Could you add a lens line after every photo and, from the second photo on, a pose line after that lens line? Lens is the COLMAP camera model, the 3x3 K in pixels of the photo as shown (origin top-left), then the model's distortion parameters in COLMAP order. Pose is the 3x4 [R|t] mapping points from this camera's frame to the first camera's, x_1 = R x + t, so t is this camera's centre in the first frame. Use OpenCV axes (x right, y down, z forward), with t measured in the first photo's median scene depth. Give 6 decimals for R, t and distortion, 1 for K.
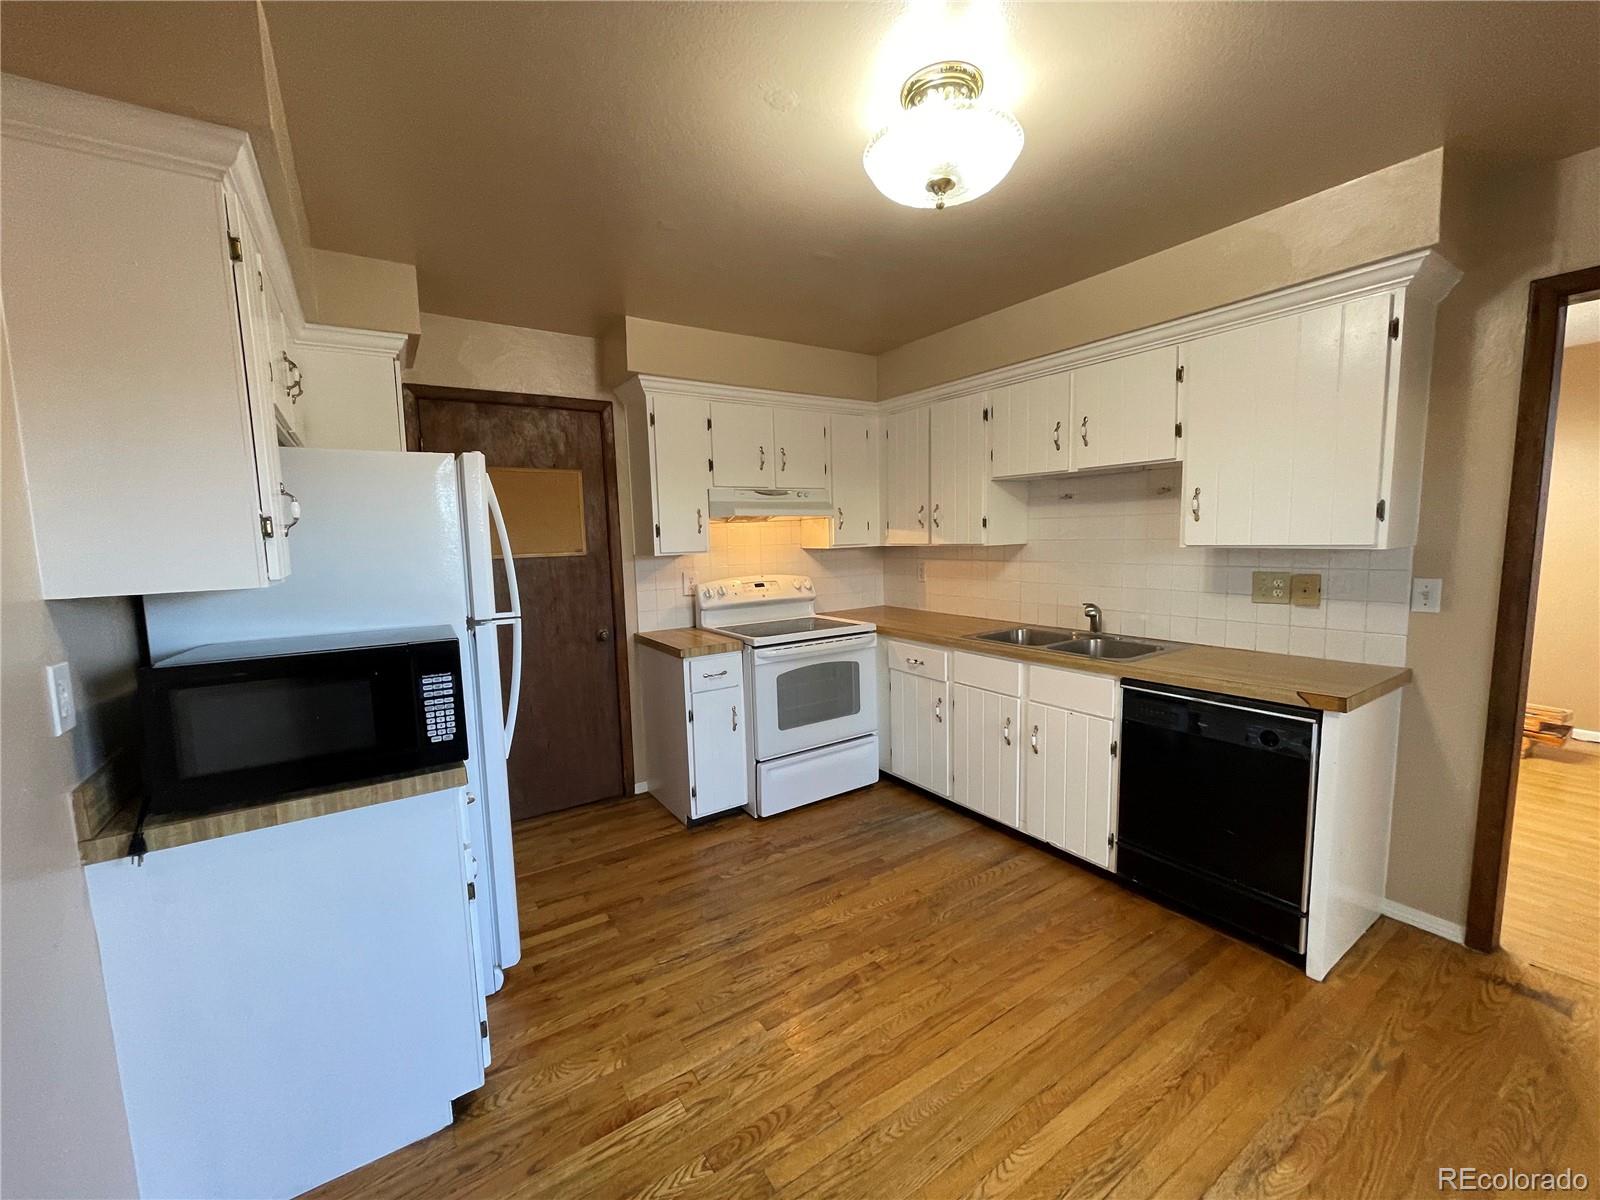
lens RADIAL K [[644.8, 0, 801.7], [0, 644.8, 602.5], [0, 0, 1]] dist [-0.000144, 0.001104]
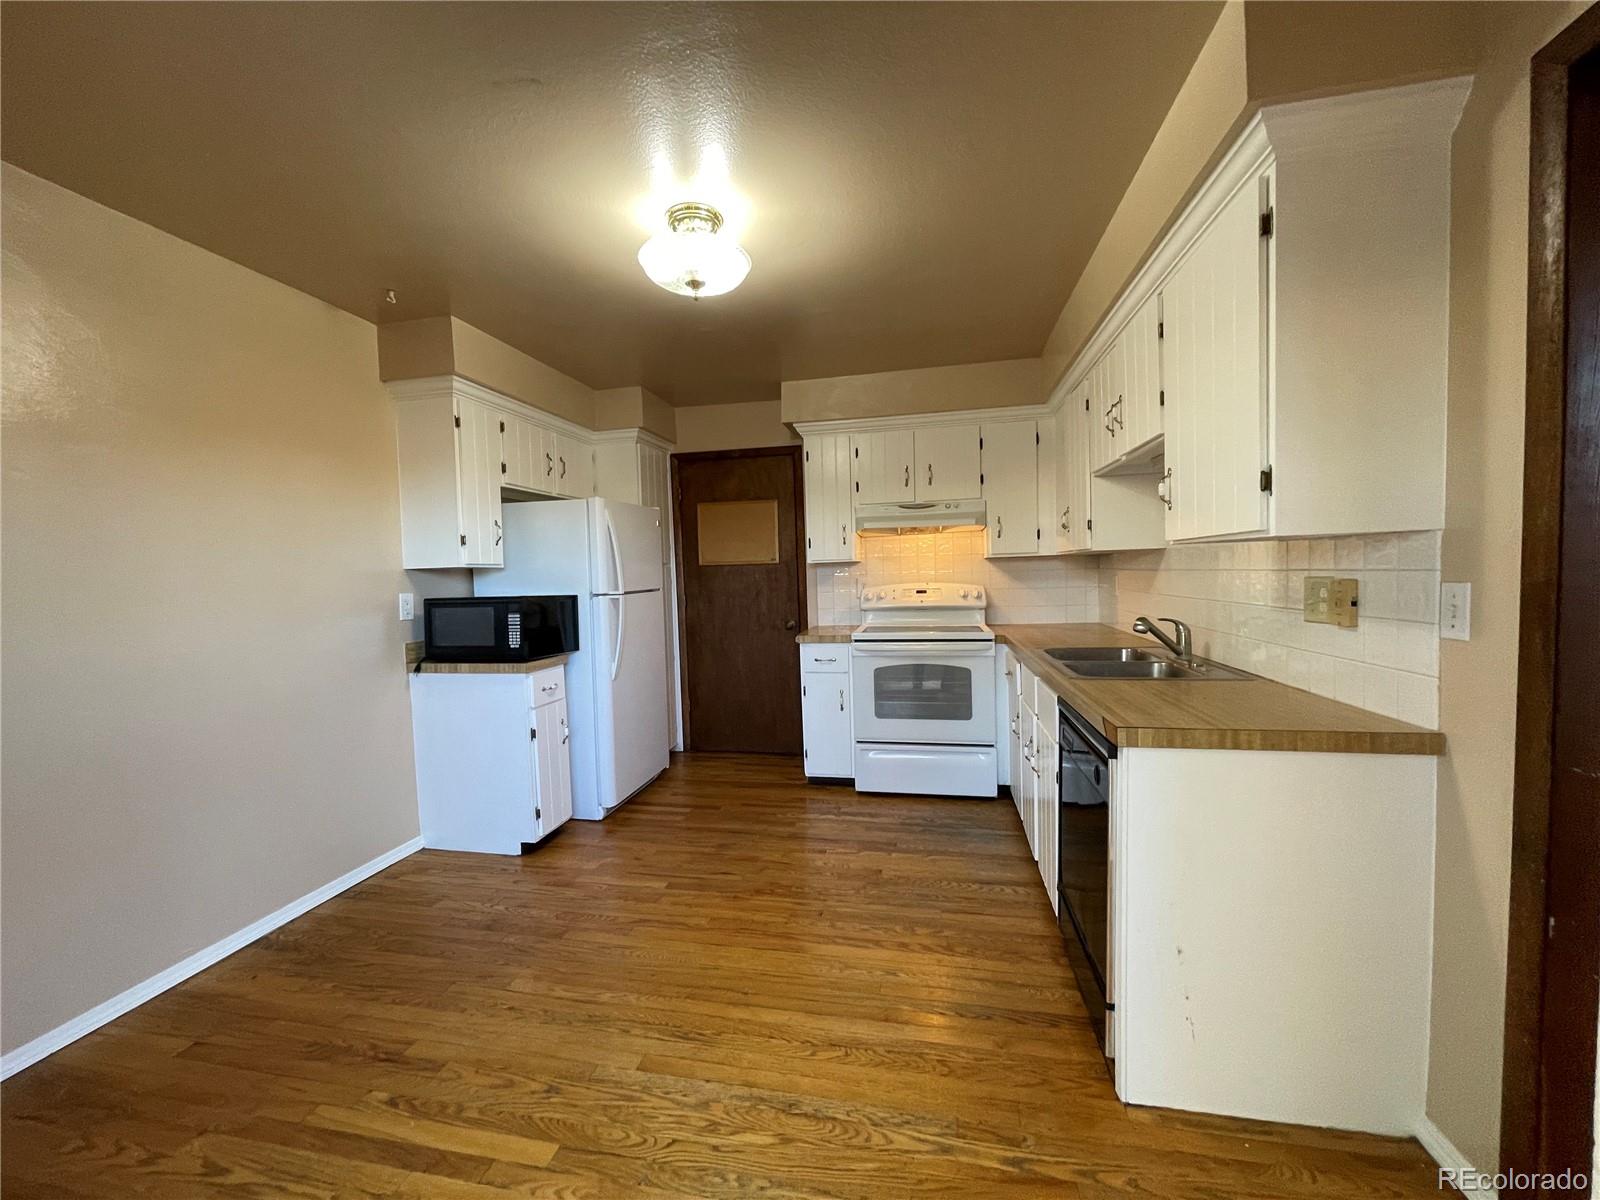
lens RADIAL K [[644.8, 0, 791.8], [0, 644.8, 601.6], [0, 0, 1]] dist [-0.000144, 0.001104]
pose [[0.704217, 0.039210, -0.708902, 0.678827], [-0.066201, 0.997750, -0.010577, 0.019386], [0.706892, 0.054378, 0.705228, 0.099403]]
